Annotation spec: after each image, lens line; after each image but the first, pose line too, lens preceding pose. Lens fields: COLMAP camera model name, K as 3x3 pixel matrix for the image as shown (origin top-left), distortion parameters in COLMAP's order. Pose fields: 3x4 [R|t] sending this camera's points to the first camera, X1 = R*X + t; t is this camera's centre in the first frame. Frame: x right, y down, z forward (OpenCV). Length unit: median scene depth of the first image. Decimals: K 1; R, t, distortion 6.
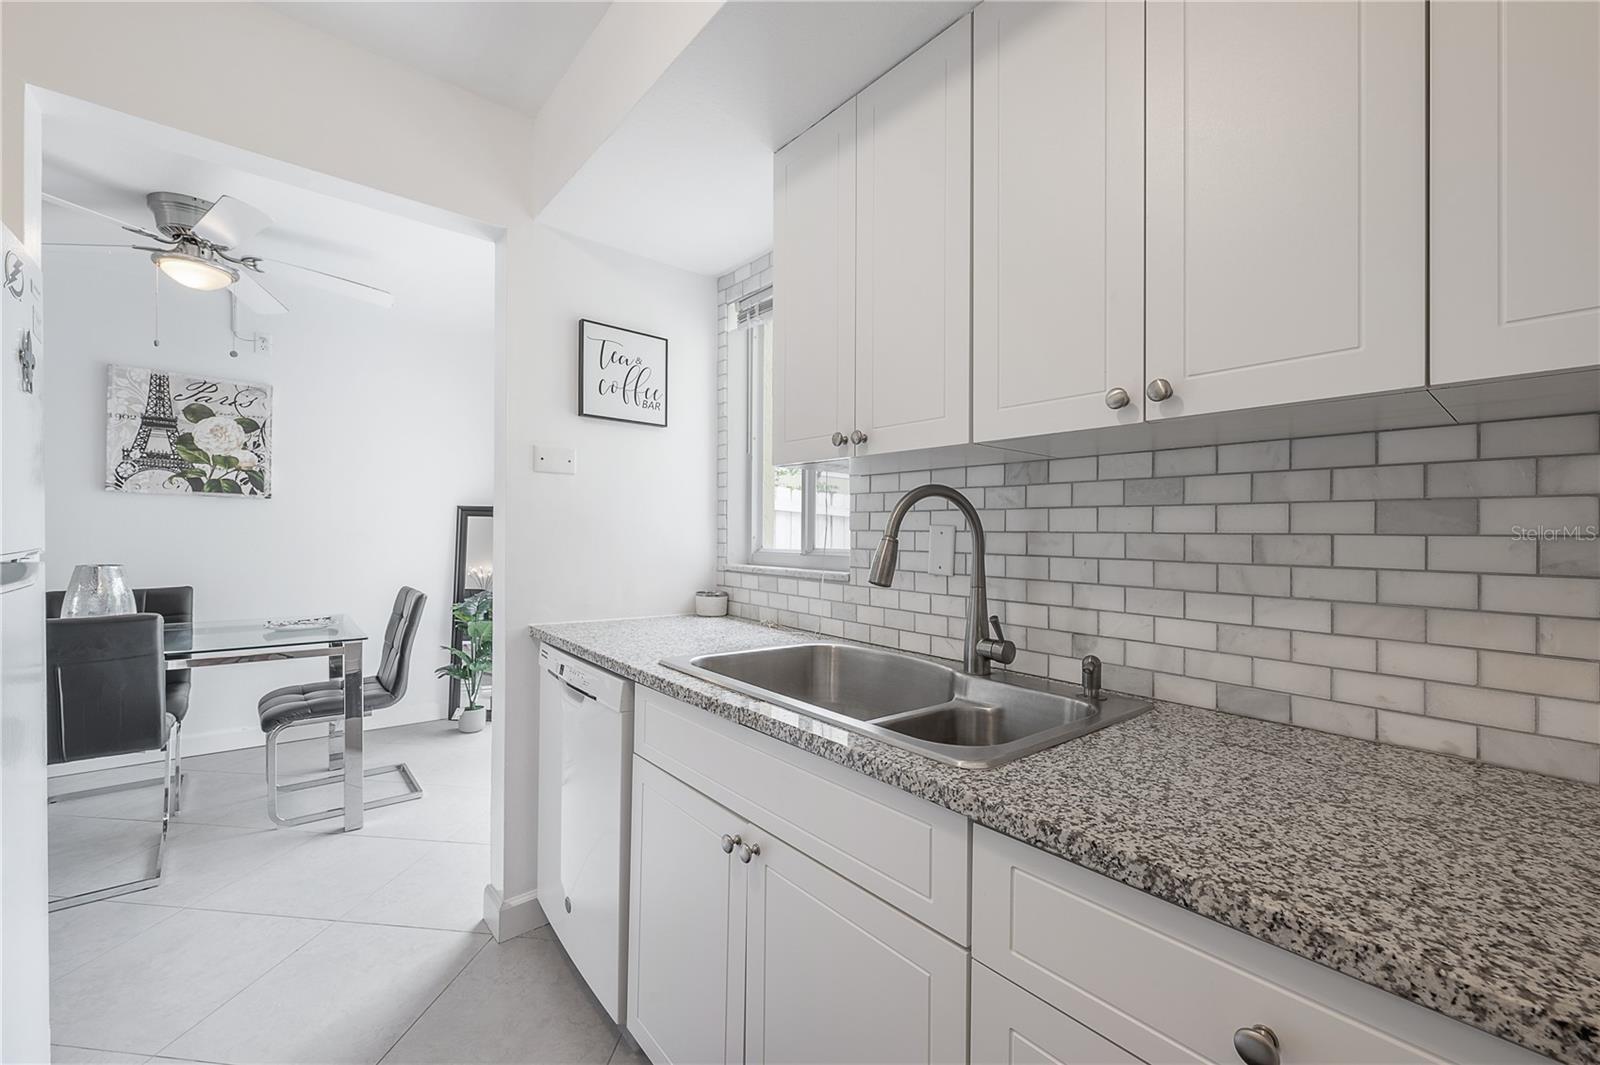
lens RADIAL K [[636.3, 0, 794.6], [0, 636.3, 540.9], [0, 0, 1]] dist [0.000859, 0.000123]
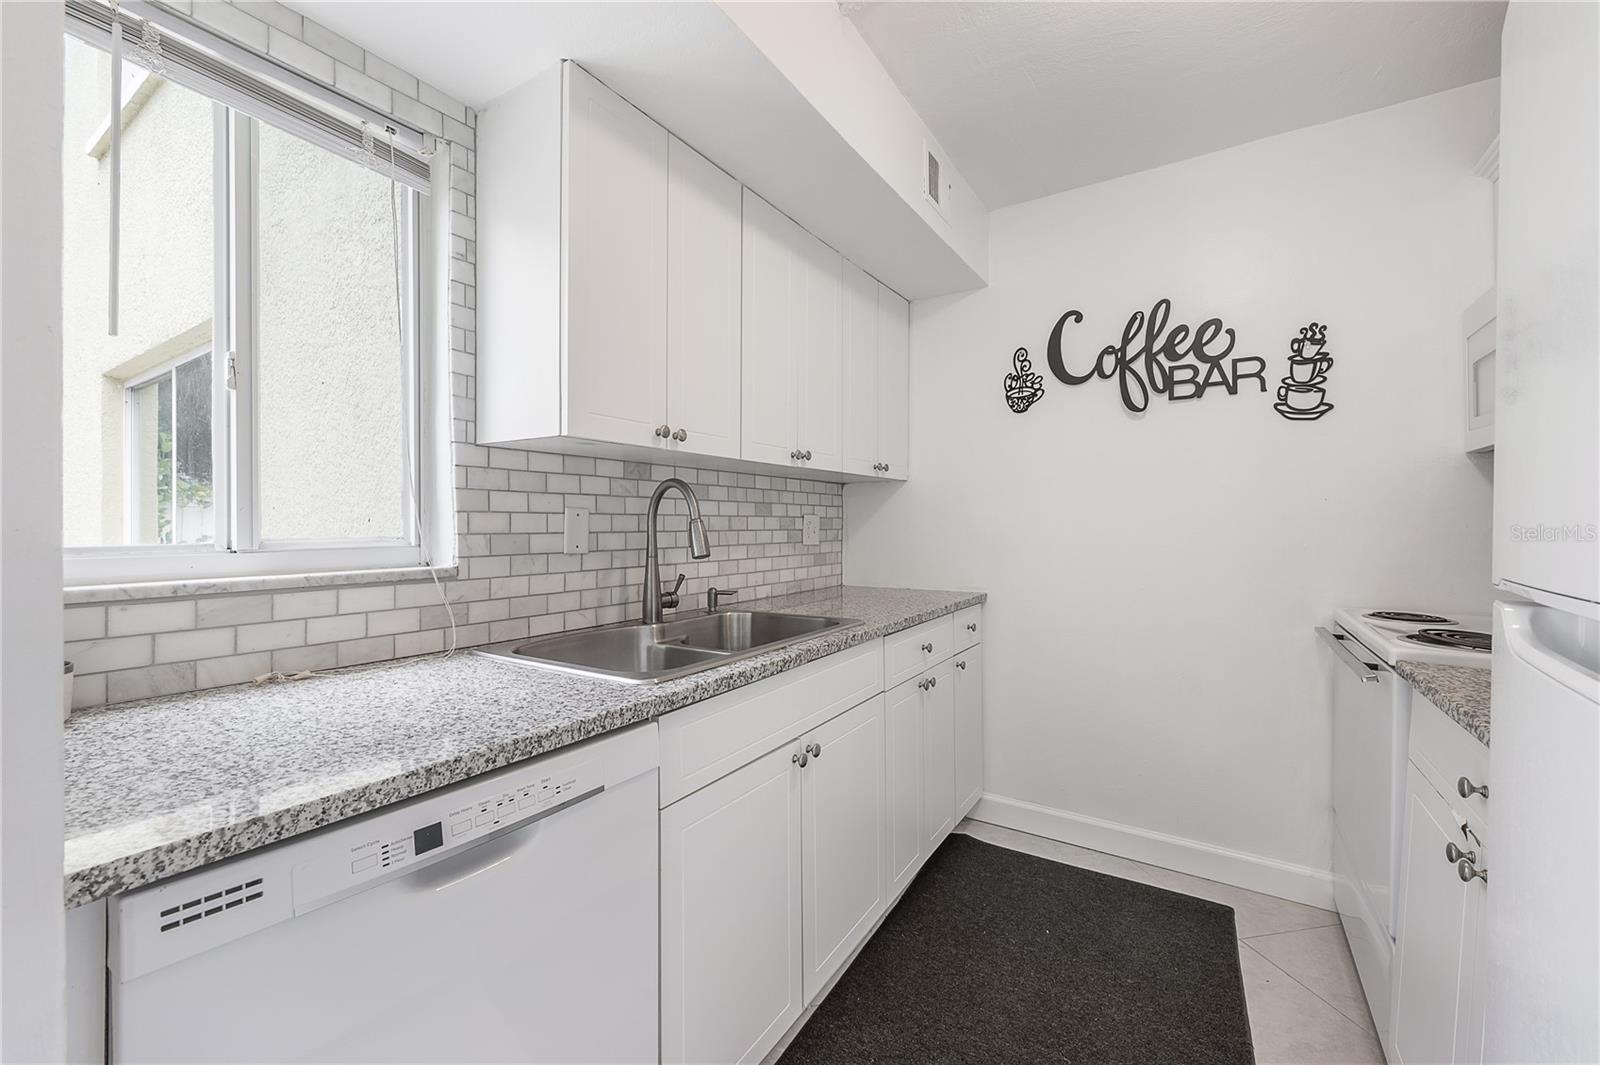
lens RADIAL K [[633.4, 0, 795.2], [0, 633.4, 526.3], [0, 0, 1]] dist [-0.002474, -0.000317]
pose [[-0.293000, -0.024387, 0.955801, -0.444063], [0.000496, 0.999671, 0.025659, -0.010028], [-0.956112, 0.007992, -0.292891, 0.469446]]
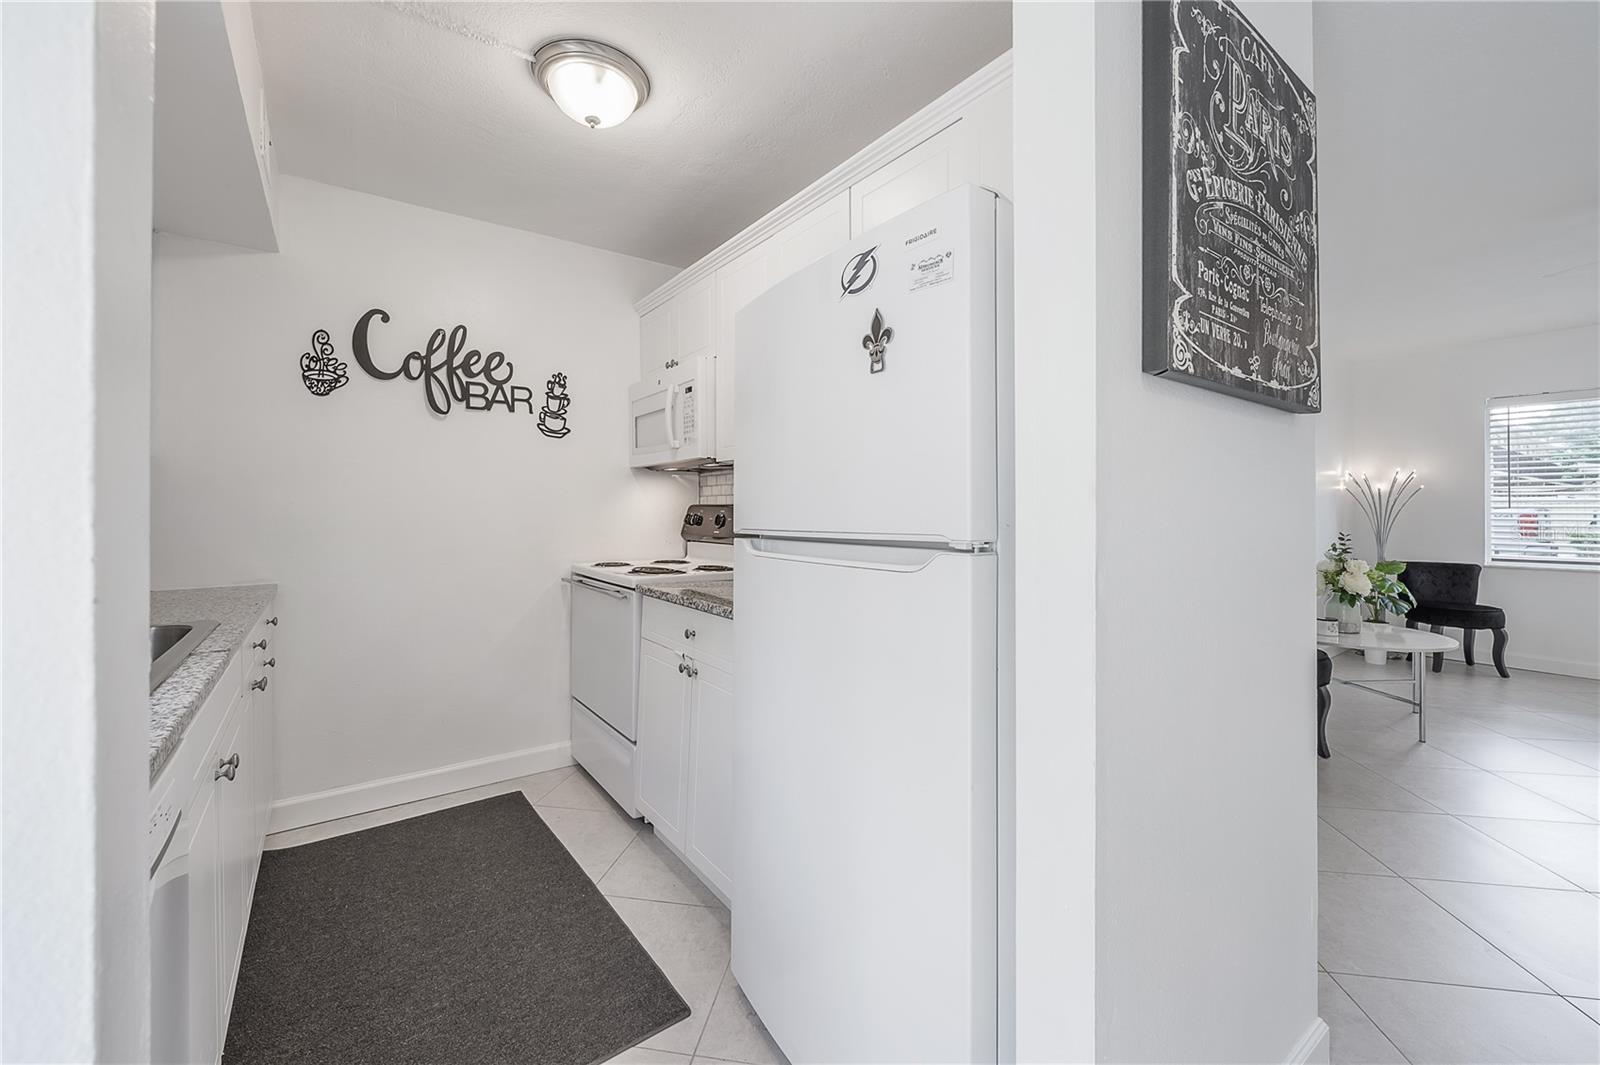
lens RADIAL K [[640.6, 0, 796.8], [0, 640.6, 506.1], [0, 0, 1]] dist [-0.005257, -0.000132]
pose [[-0.997904, -0.018682, 0.061958, -0.405779], [-0.018192, 0.999799, 0.008467, -0.013106], [-0.062104, 0.007322, -0.998043, 0.679644]]
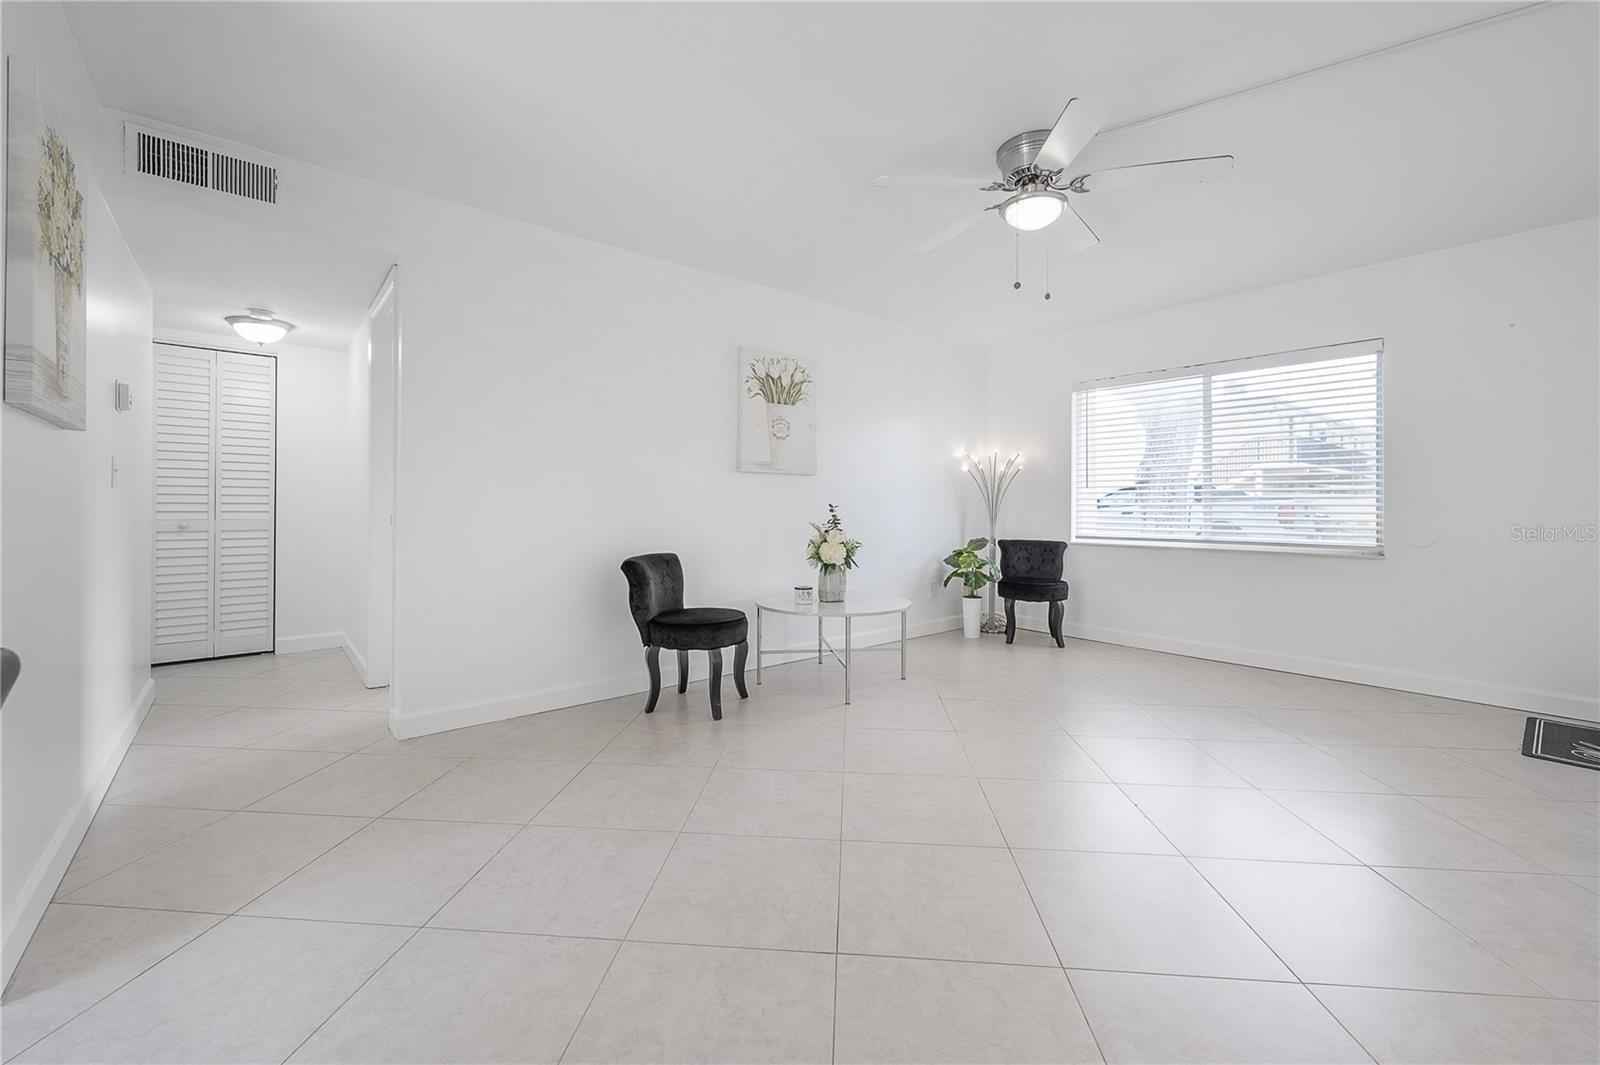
lens RADIAL K [[643.4, 0, 790.3], [0, 643.4, 505.3], [0, 0, 1]] dist [-0.007510, -0.000261]
pose [[-0.999677, -0.024231, -0.007683, -1.232833], [-0.024304, 0.999659, 0.009588, 0.019842], [0.007448, 0.009772, -0.999925, 0.665618]]
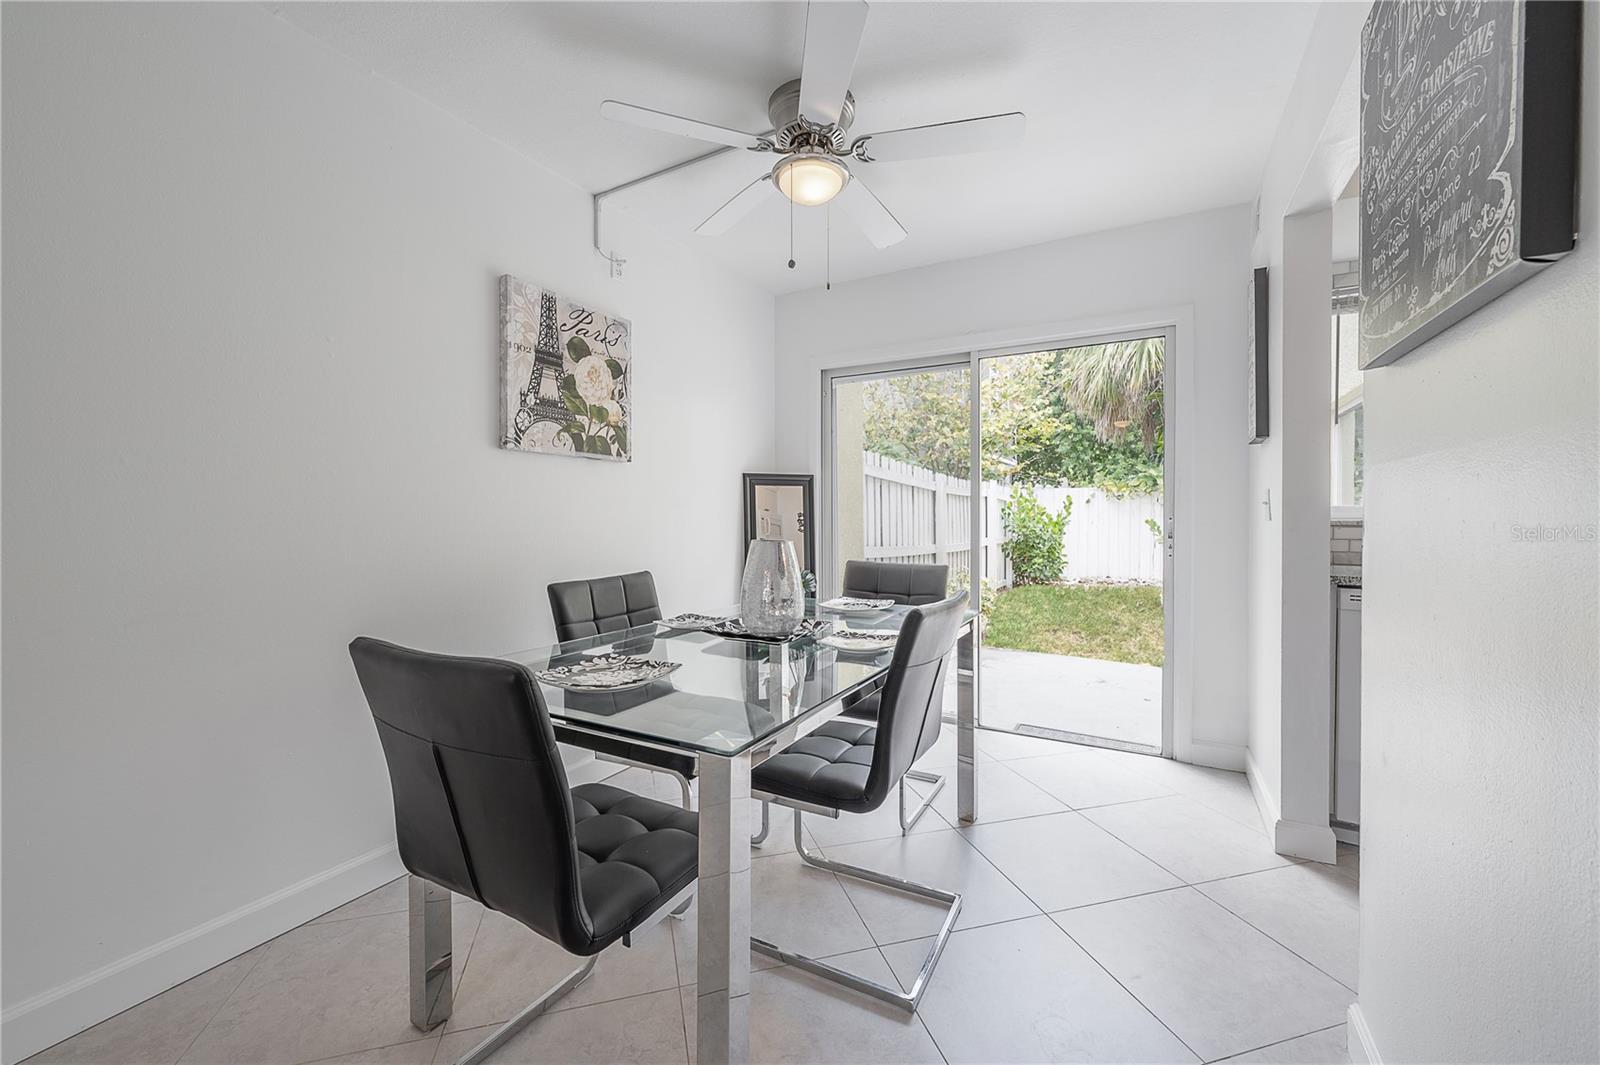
lens RADIAL K [[645.3, 0, 795.8], [0, 645.3, 510.4], [0, 0, 1]] dist [0.009139, -0.000059]
pose [[0.930778, -0.018401, 0.365122, -0.999787], [0.023091, 0.999697, -0.008483, 0.006236], [-0.364855, 0.016327, 0.930921, 0.184405]]
